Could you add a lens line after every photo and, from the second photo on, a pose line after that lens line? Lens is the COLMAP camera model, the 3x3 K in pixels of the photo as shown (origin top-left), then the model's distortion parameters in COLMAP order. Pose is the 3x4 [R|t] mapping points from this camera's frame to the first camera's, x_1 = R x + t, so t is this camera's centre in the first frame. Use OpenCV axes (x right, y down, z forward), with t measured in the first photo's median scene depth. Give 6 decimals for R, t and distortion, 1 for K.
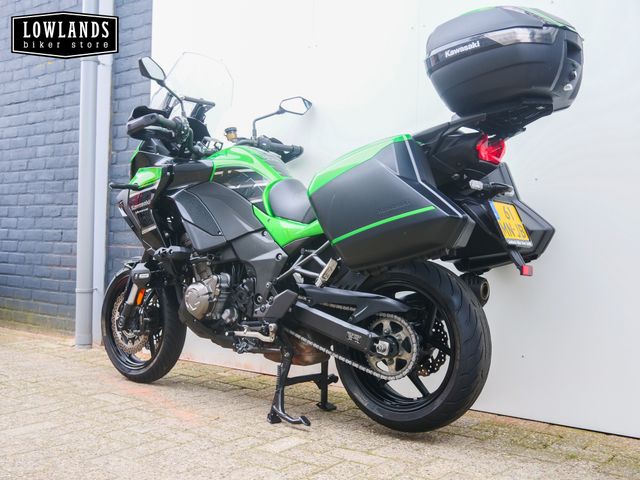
lens RADIAL K [[739.1, 0, 320.0], [0, 739.1, 240.0], [0, 0, 1]] dist [-0.022377, 0.017775]
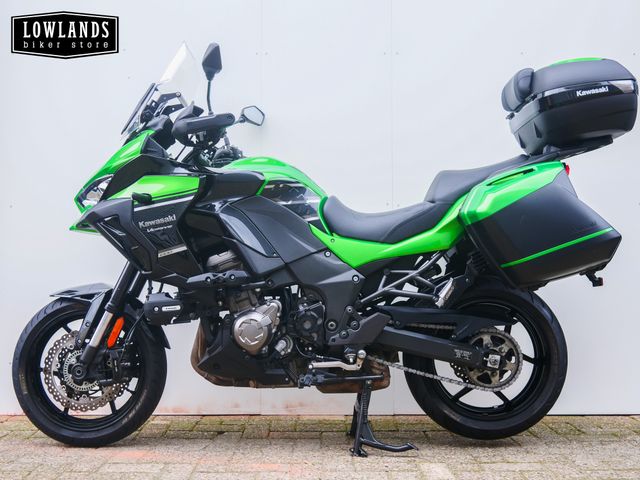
lens RADIAL K [[739.1, 0, 320.0], [0, 739.1, 240.0], [0, 0, 1]] dist [-0.022377, 0.017775]
pose [[0.788535, 0.000608, 0.614989, -0.657669], [0.017096, 0.999591, -0.022909, -0.005642], [-0.614752, 0.028579, 0.788203, 0.279245]]
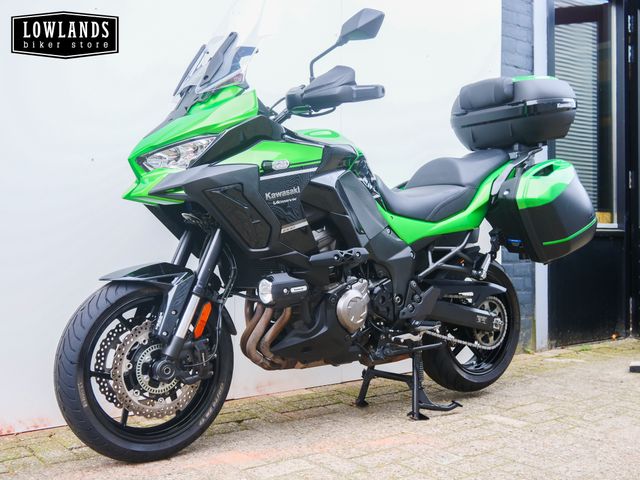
lens RADIAL K [[739.1, 0, 320.0], [0, 739.1, 240.0], [0, 0, 1]] dist [-0.022377, 0.017775]
pose [[0.235505, -0.022976, 0.971601, -1.031655], [-0.001743, 0.999709, 0.024063, -0.020422], [-0.971871, -0.007361, 0.235397, 0.870600]]
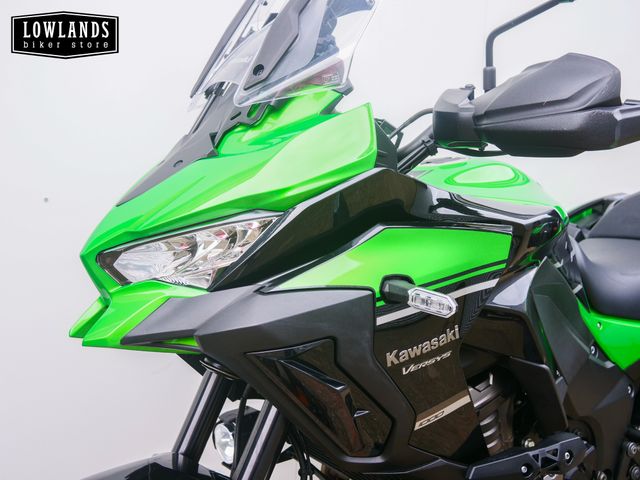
lens RADIAL K [[739.1, 0, 320.0], [0, 739.1, 240.0], [0, 0, 1]] dist [-0.022377, 0.017775]
pose [[0.308198, -0.117066, 0.944092, -0.606756], [-0.037636, 0.990122, 0.135060, -0.146847], [-0.950578, -0.077157, 0.300748, 1.042520]]
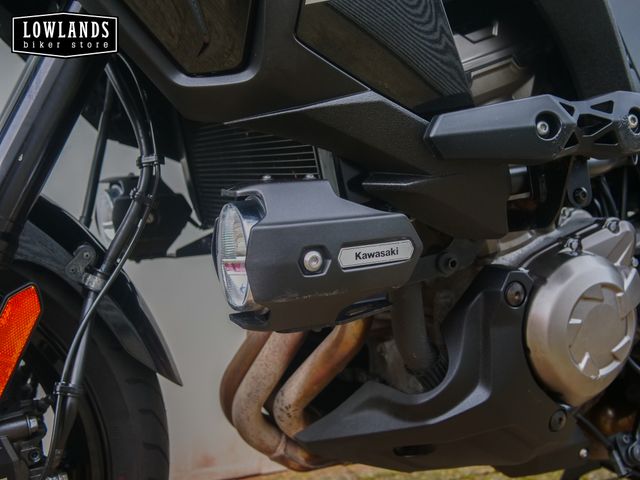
lens RADIAL K [[739.1, 0, 320.0], [0, 739.1, 240.0], [0, 0, 1]] dist [-0.022377, 0.017775]
pose [[0.423151, -0.096728, 0.900881, -0.431056], [-0.023720, 0.992762, 0.117735, 0.027267], [-0.905749, -0.071189, 0.417794, 1.017128]]
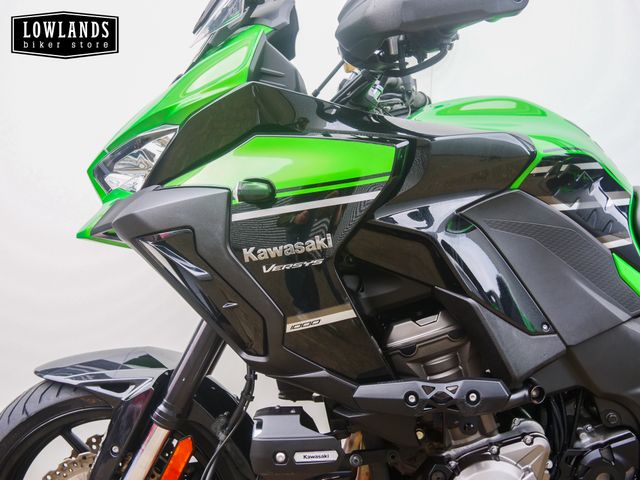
lens RADIAL K [[739.1, 0, 320.0], [0, 739.1, 240.0], [0, 0, 1]] dist [-0.022377, 0.017775]
pose [[0.794746, -0.031692, 0.606114, -0.477187], [-0.023204, 0.996319, 0.082521, -0.086641], [-0.606499, -0.079648, 0.791085, 0.795998]]
